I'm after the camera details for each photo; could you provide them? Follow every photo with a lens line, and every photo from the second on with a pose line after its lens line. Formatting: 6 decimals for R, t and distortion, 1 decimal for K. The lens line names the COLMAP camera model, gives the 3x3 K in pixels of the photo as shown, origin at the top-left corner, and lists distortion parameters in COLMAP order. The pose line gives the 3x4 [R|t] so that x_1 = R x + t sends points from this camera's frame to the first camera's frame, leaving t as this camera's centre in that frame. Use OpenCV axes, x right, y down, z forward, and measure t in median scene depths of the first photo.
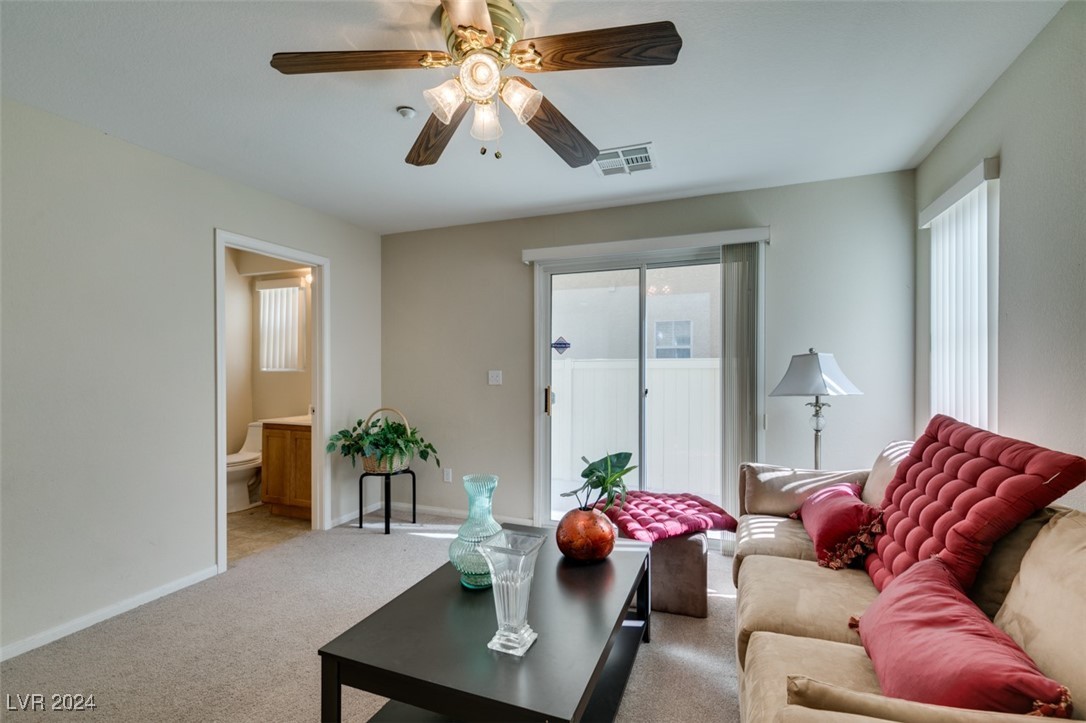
lens RADIAL K [[486.6, 0, 543.3], [0, 486.6, 368.0], [0, 0, 1]] dist [0.007580, -0.002075]
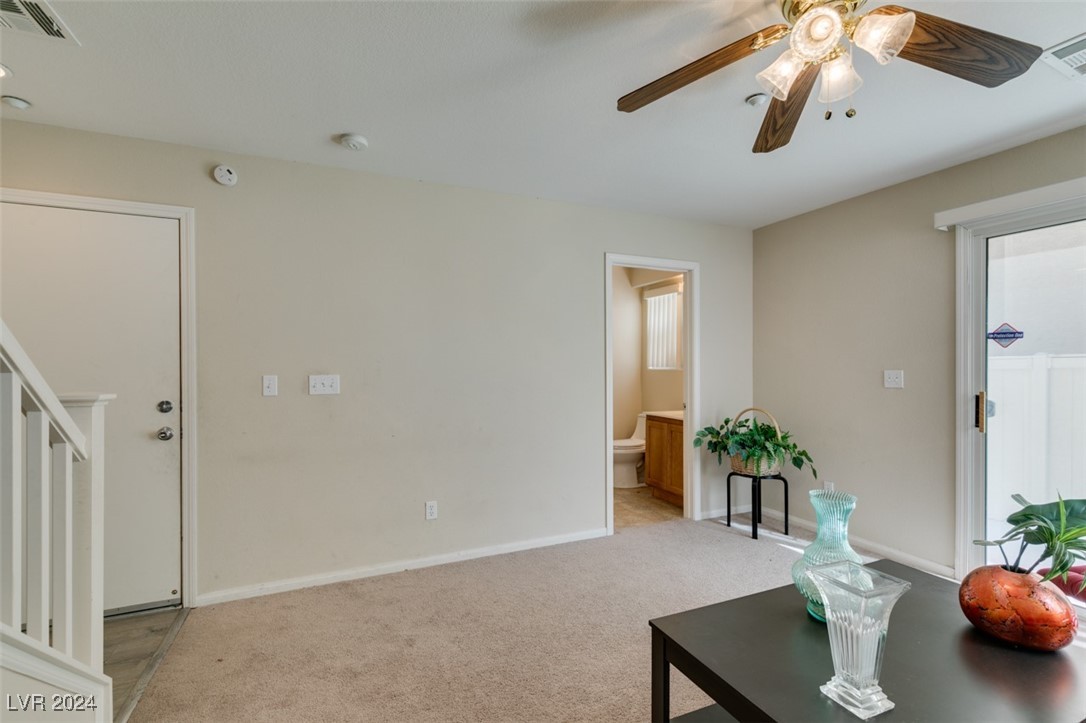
lens RADIAL K [[486.6, 0, 540.3], [0, 486.6, 365.4], [0, 0, 1]] dist [0.007580, -0.002075]
pose [[0.712432, -0.000553, -0.701740, 0.057567], [-0.000858, 0.999998, -0.001659, -0.000635], [0.701740, 0.001785, 0.712431, 0.013717]]
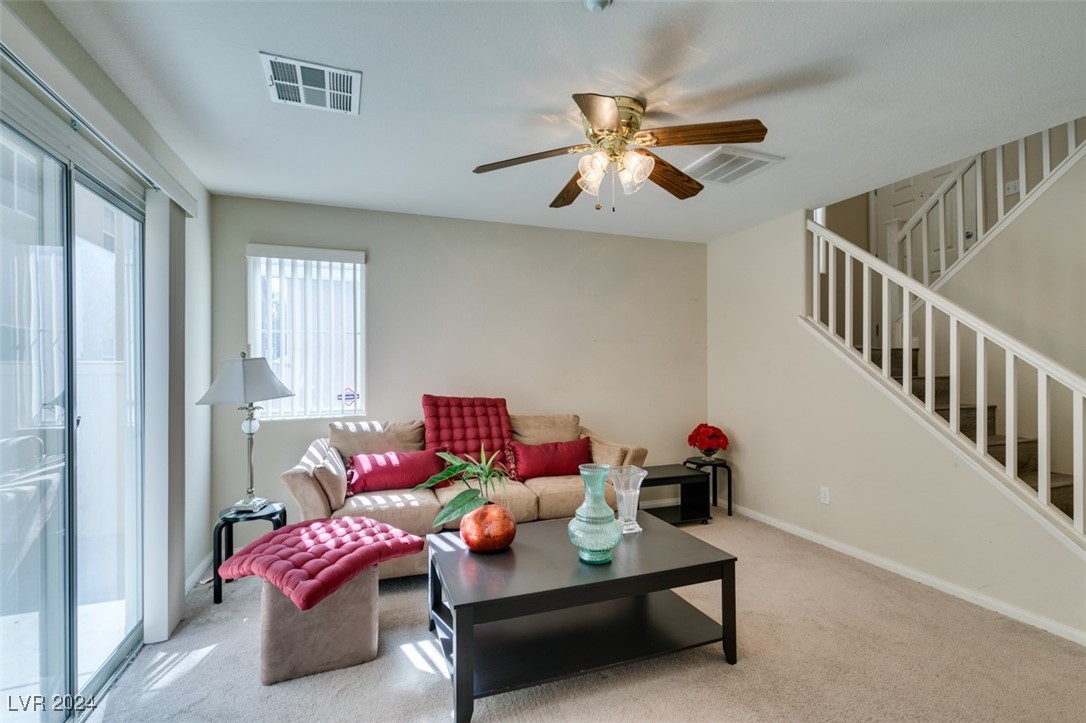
lens RADIAL K [[486.6, 0, 538.9], [0, 486.6, 366.0], [0, 0, 1]] dist [0.007580, -0.002075]
pose [[-0.659286, 0.008963, 0.751839, -0.475636], [0.007771, 0.999957, -0.005106, -0.001722], [-0.751852, 0.002476, -0.659327, 0.979086]]
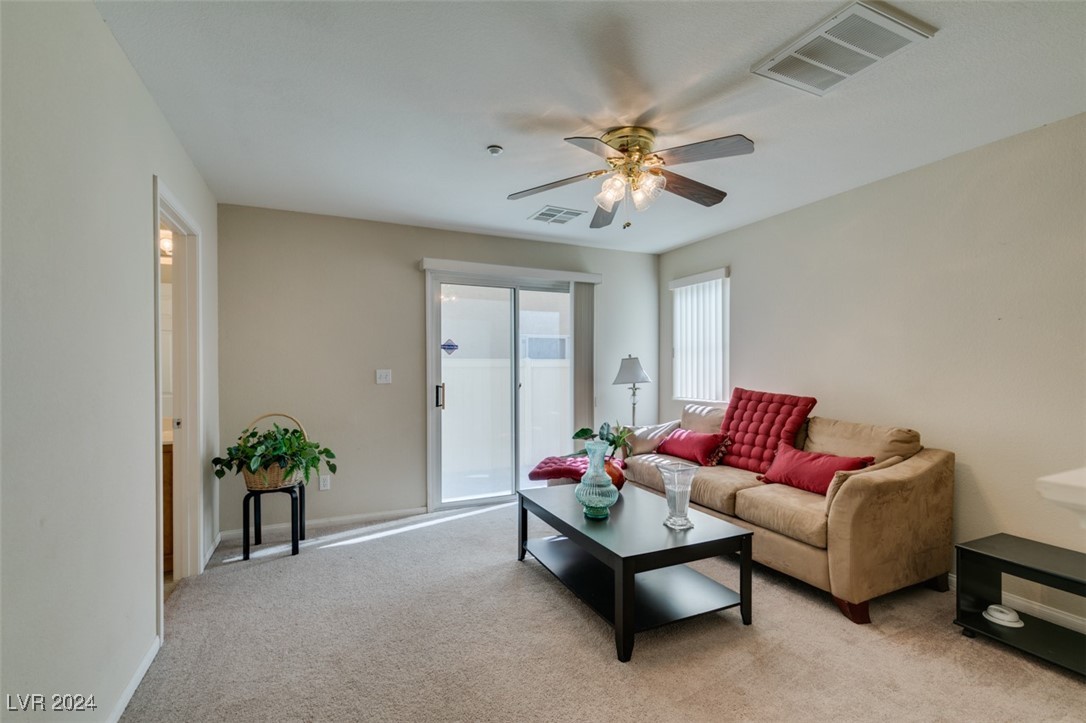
lens RADIAL K [[486.6, 0, 548.0], [0, 486.6, 364.0], [0, 0, 1]] dist [0.007580, -0.002075]
pose [[0.690913, 0.003021, 0.722932, -0.669097], [0.003051, 0.999970, -0.007095, 0.002450], [-0.722932, 0.007108, 0.690883, 0.057208]]
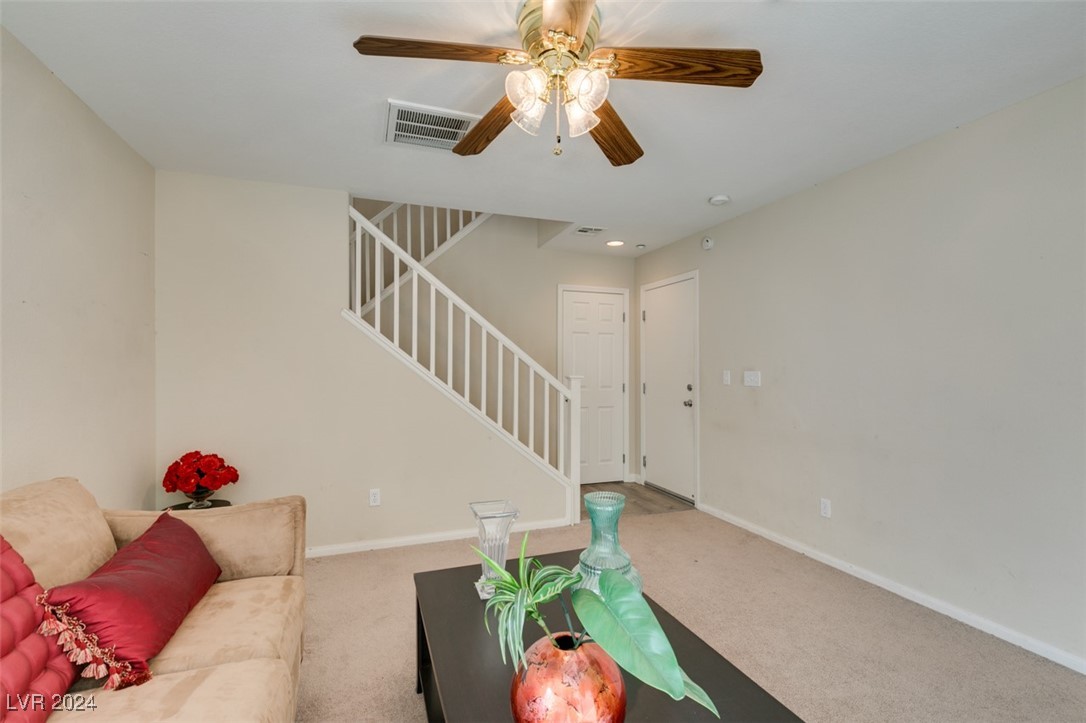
lens RADIAL K [[486.6, 0, 541.0], [0, 486.6, 365.3], [0, 0, 1]] dist [0.007580, -0.002075]
pose [[-0.752026, 0.003987, -0.659121, 0.271050], [0.002120, 0.999991, 0.003630, -0.003417], [0.659130, 0.001333, -0.752028, 0.829995]]
